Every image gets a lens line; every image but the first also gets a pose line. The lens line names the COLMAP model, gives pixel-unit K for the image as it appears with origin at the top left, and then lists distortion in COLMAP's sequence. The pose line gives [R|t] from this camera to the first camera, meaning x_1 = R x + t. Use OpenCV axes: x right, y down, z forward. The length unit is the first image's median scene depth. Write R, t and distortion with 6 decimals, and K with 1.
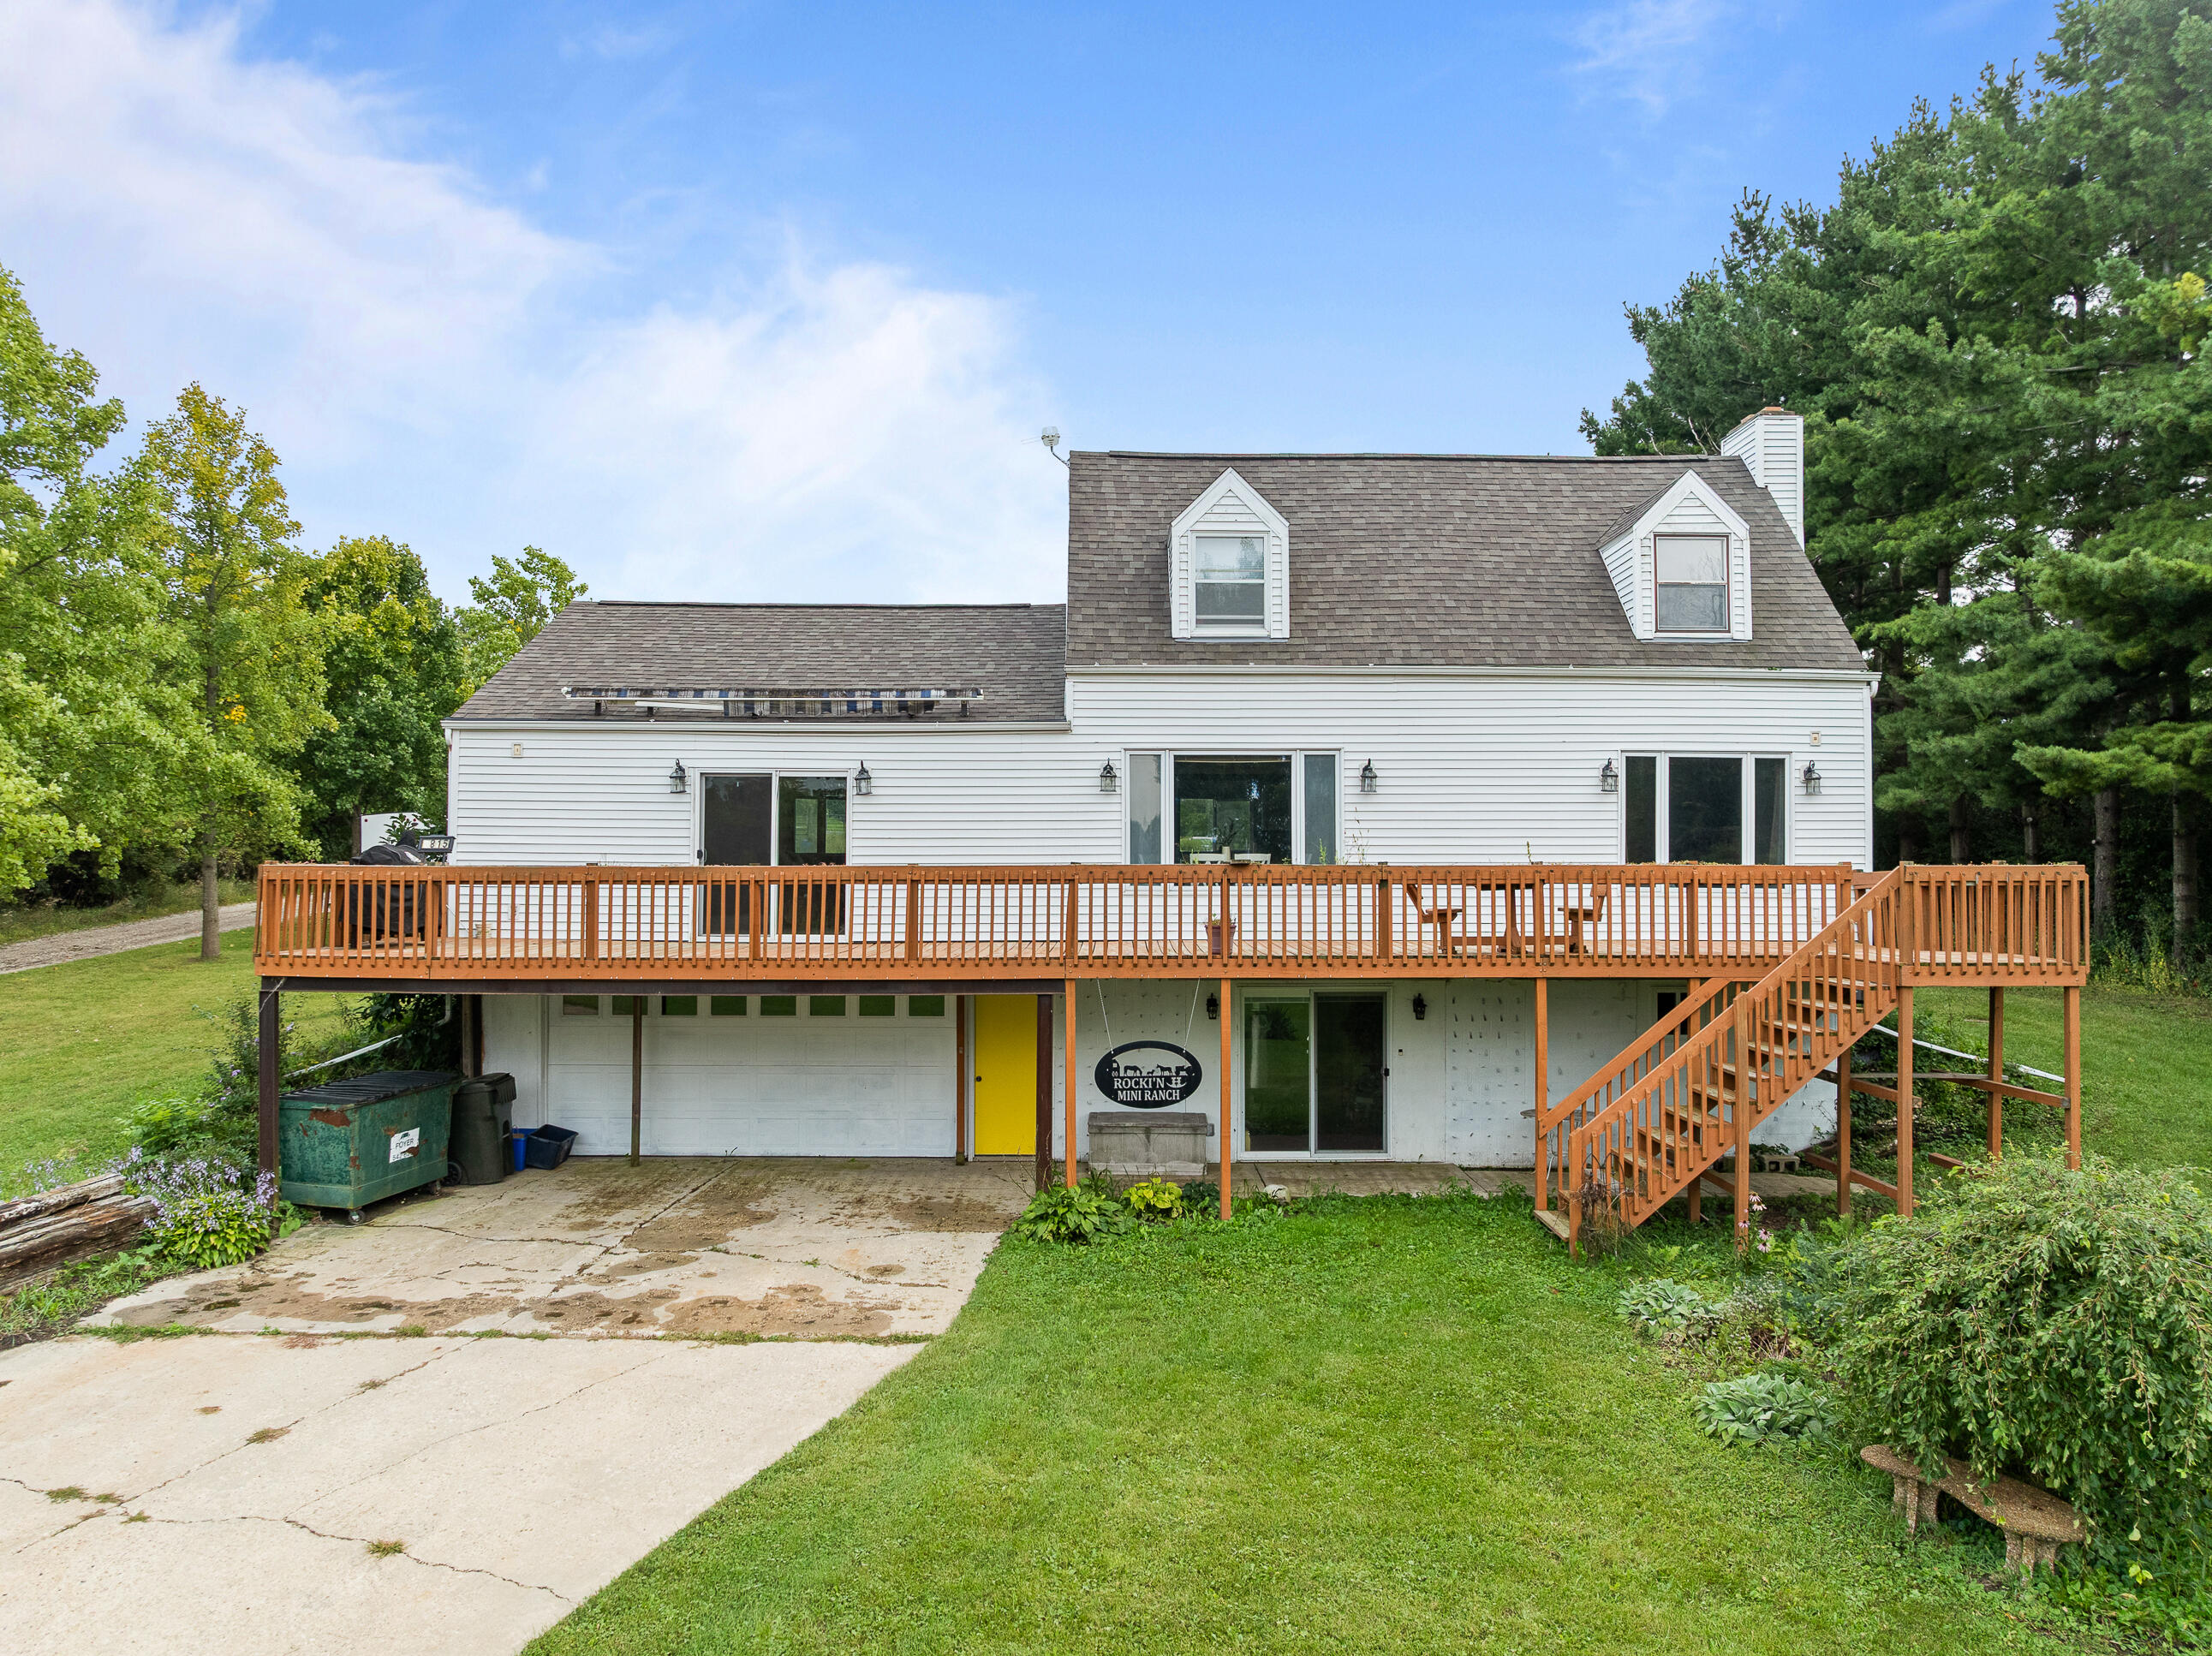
lens RADIAL K [[1578.4, 0, 1107.3], [0, 1578.4, 839.9], [0, 0, 1]] dist [-0.039962, 0.006029]
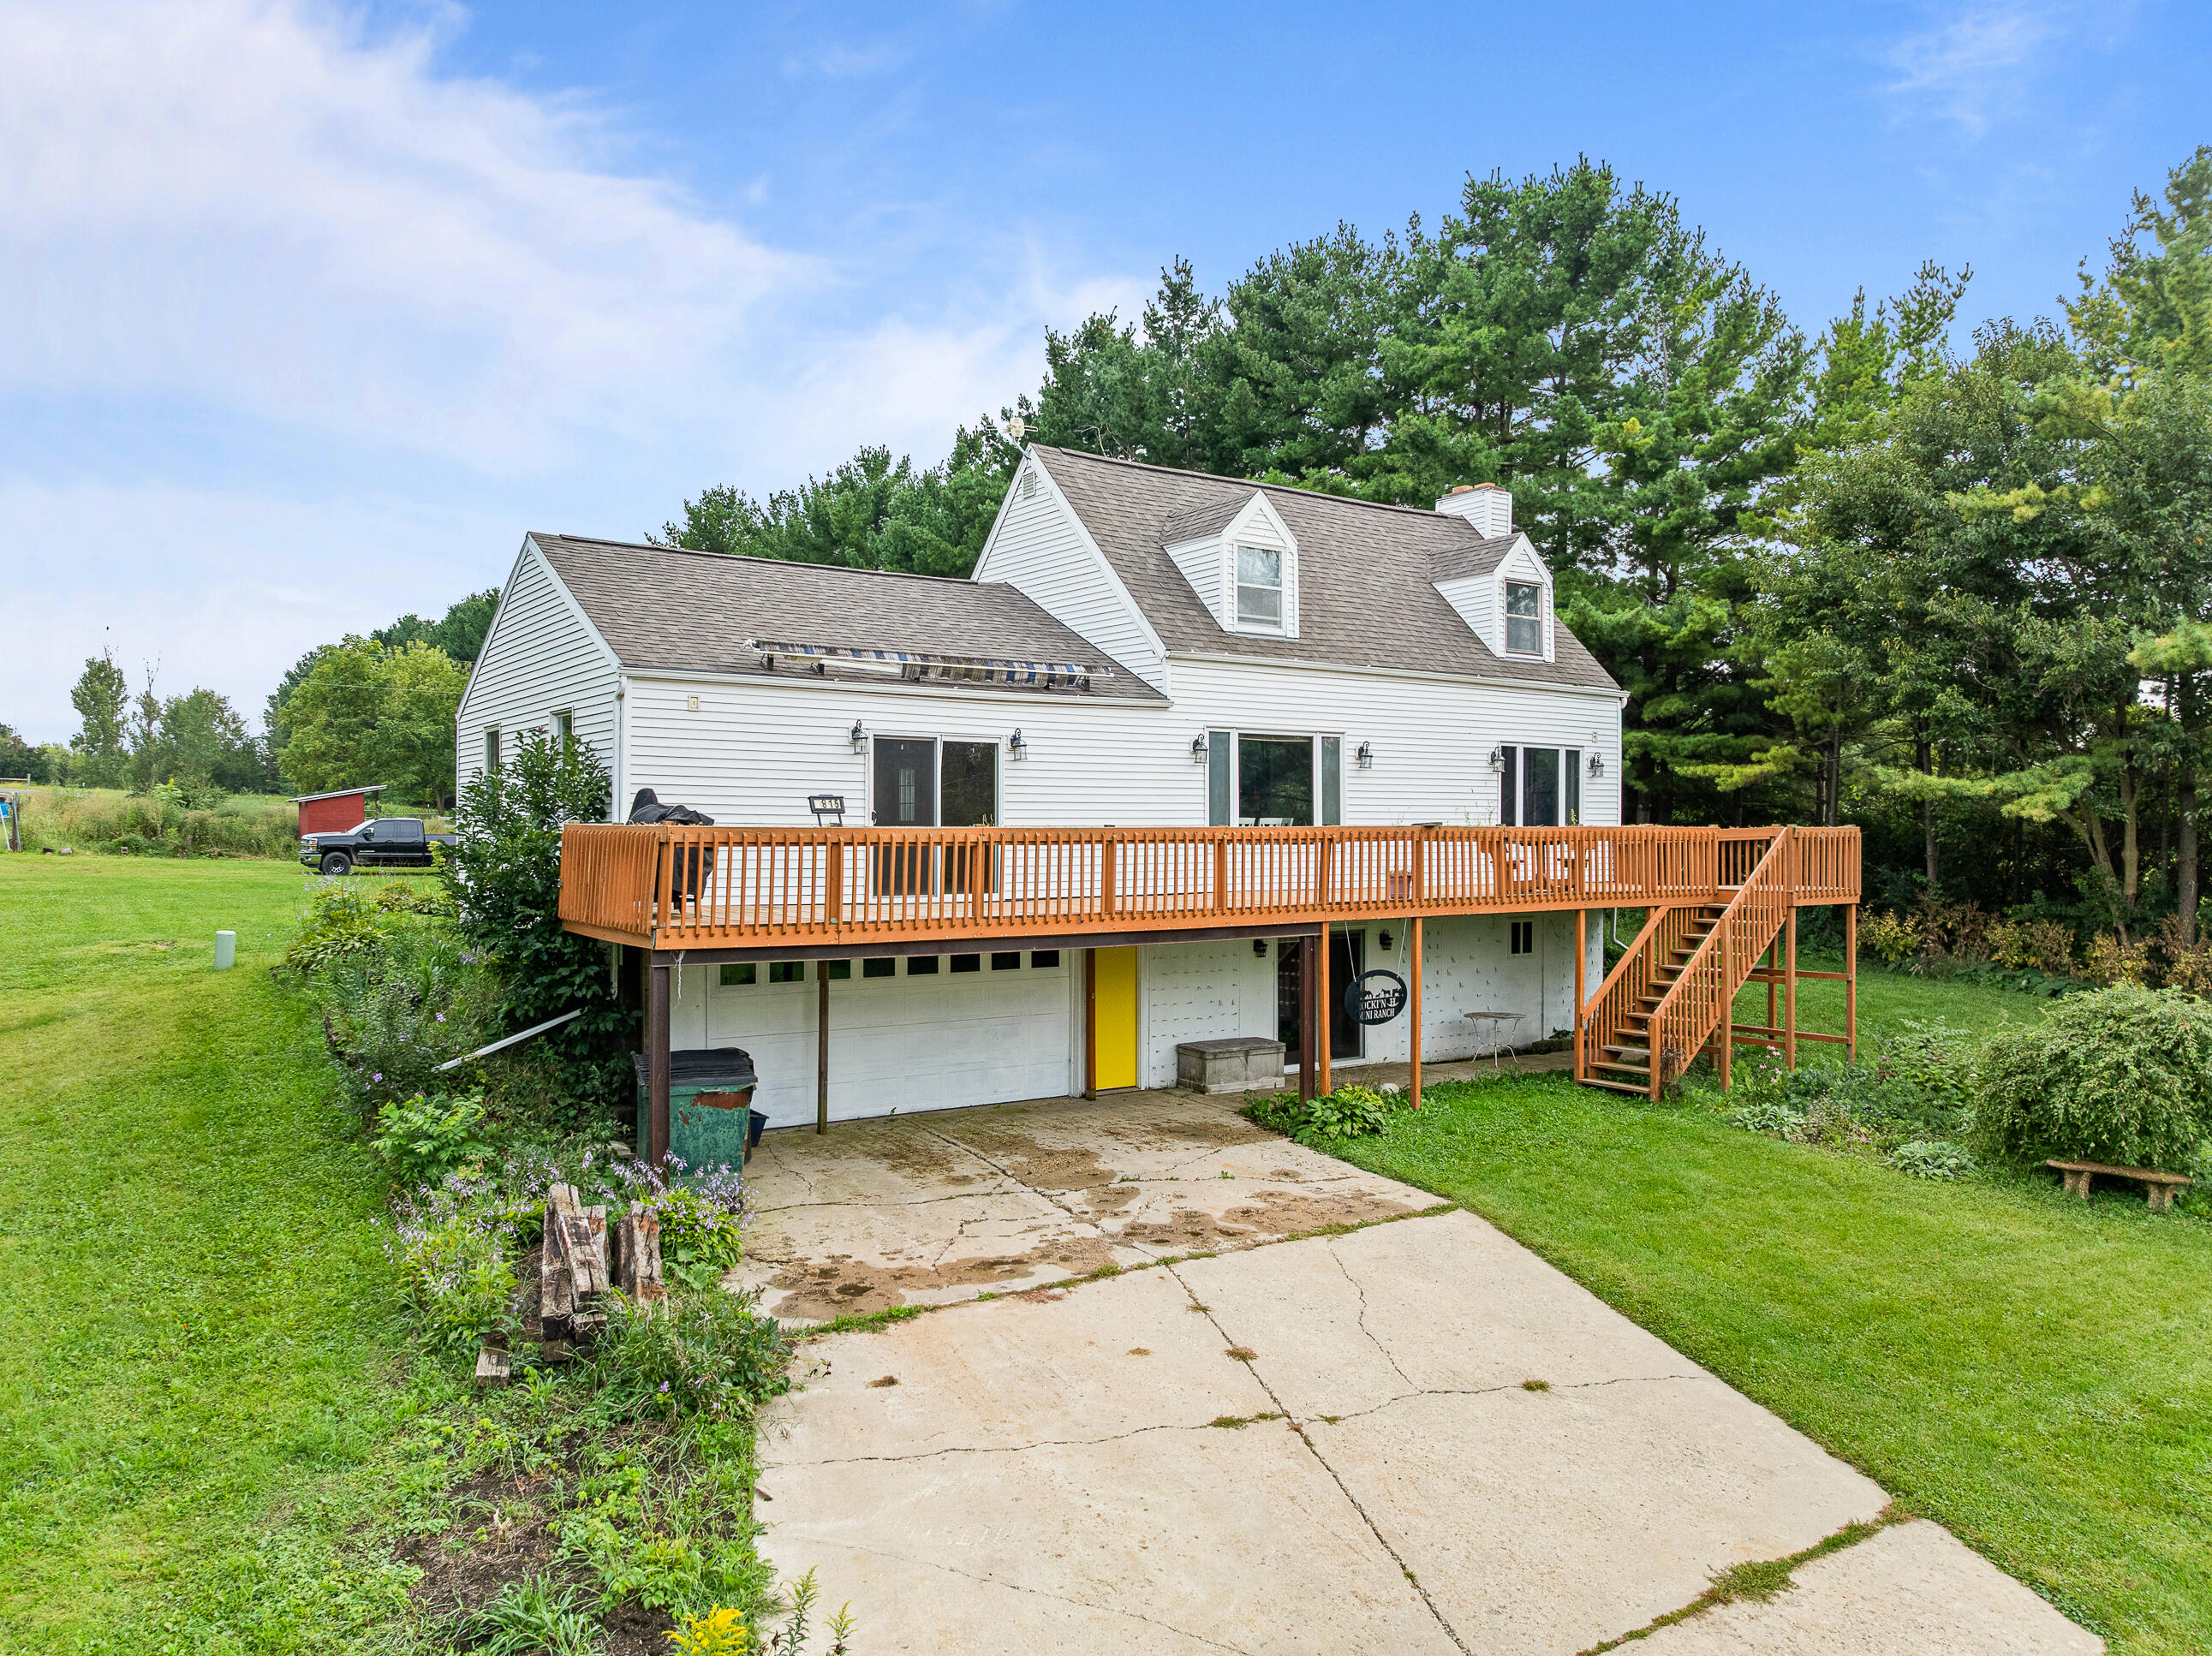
lens RADIAL K [[1578.4, 0, 1117.4], [0, 1578.4, 843.0], [0, 0, 1]] dist [-0.039962, 0.006029]
pose [[0.820853, -0.005174, 0.571116, -0.701008], [-0.008949, 0.999720, 0.021919, 0.002902], [-0.571069, -0.023104, 0.820577, 0.090823]]
